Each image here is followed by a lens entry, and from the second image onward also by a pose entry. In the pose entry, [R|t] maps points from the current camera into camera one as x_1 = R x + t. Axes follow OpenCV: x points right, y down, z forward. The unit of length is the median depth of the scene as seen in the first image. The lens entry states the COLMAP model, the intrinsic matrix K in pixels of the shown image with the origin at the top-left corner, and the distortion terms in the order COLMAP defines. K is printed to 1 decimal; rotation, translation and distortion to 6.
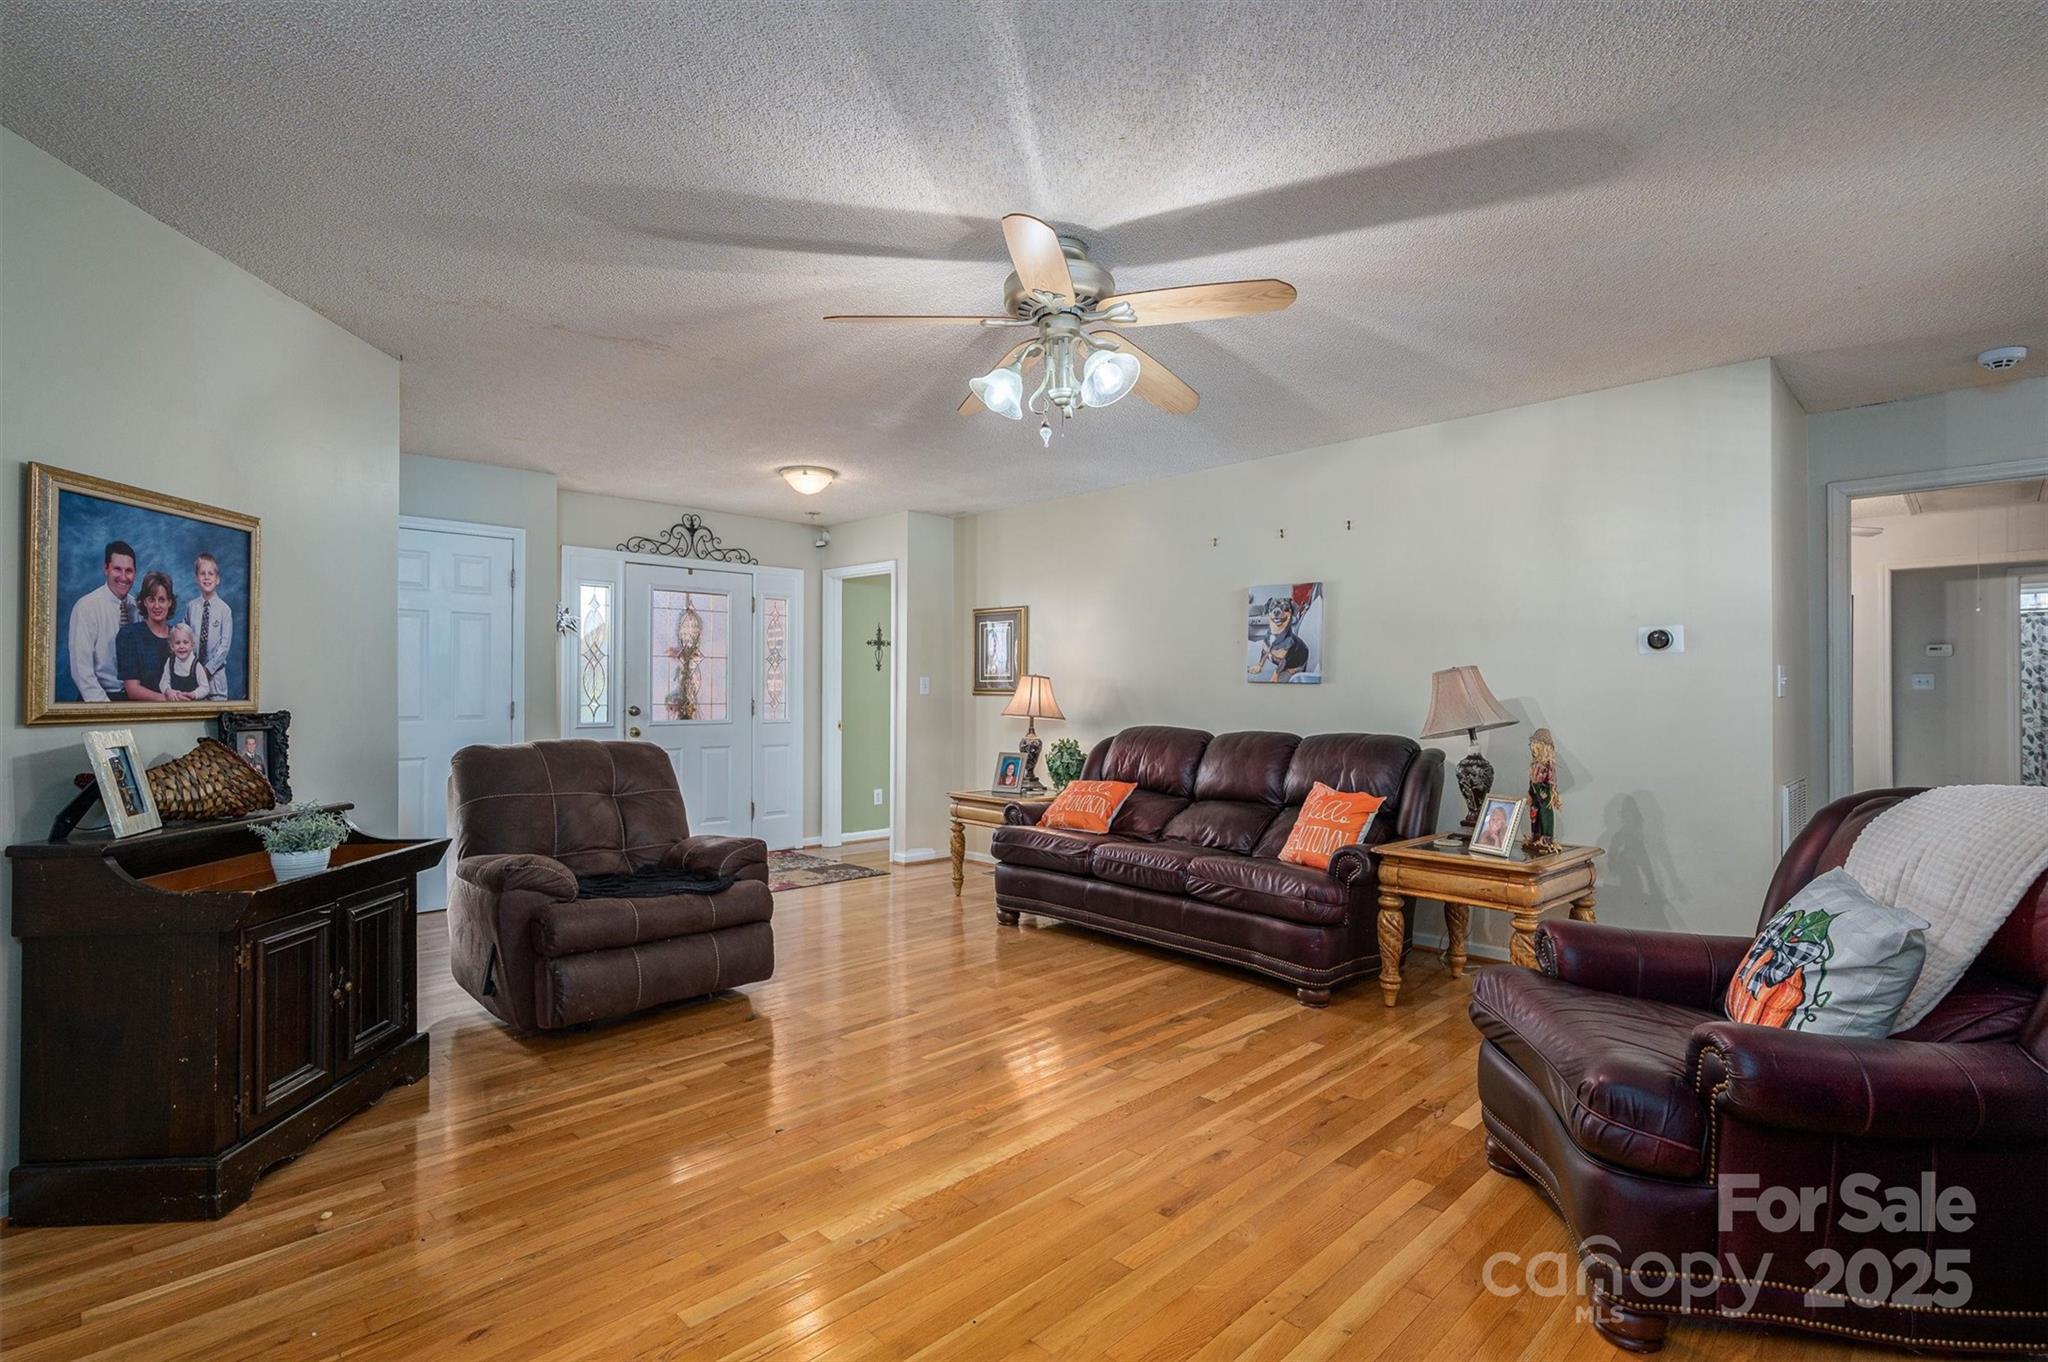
lens RADIAL K [[944.4, 0, 989.8], [0, 944.4, 681.5], [0, 0, 1]] dist [-0.001502, 0.000691]
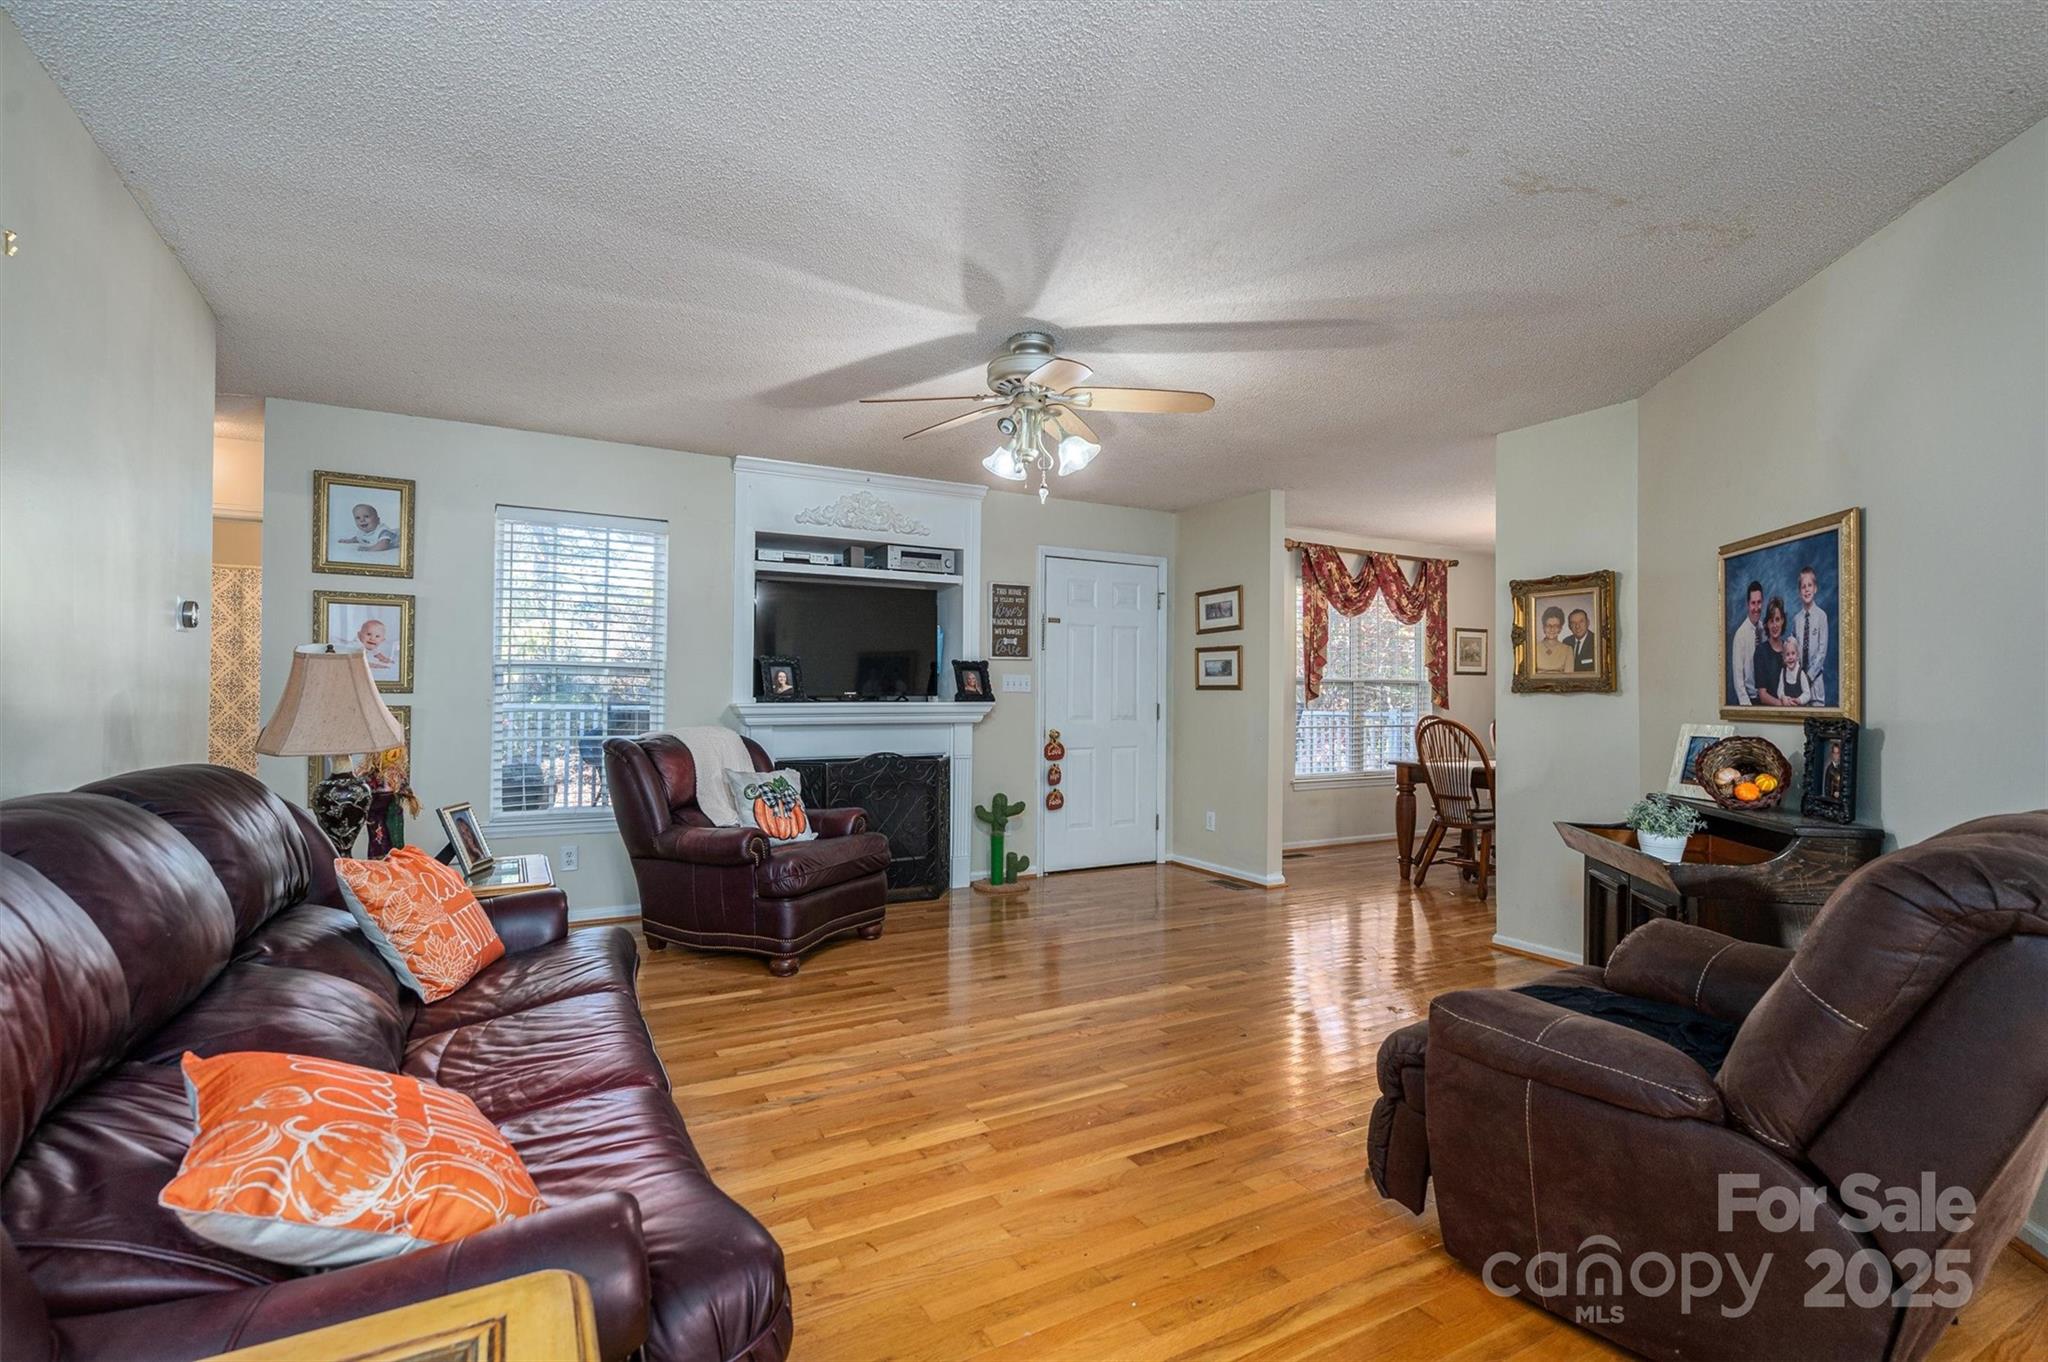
lens RADIAL K [[944.4, 0, 1025.2], [0, 944.4, 685.6], [0, 0, 1]] dist [-0.001502, 0.000691]
pose [[-0.973628, -0.000631, 0.228142, -0.146101], [-0.005883, 0.999733, -0.022341, 0.017367], [-0.228067, -0.023094, -0.973372, 1.489681]]
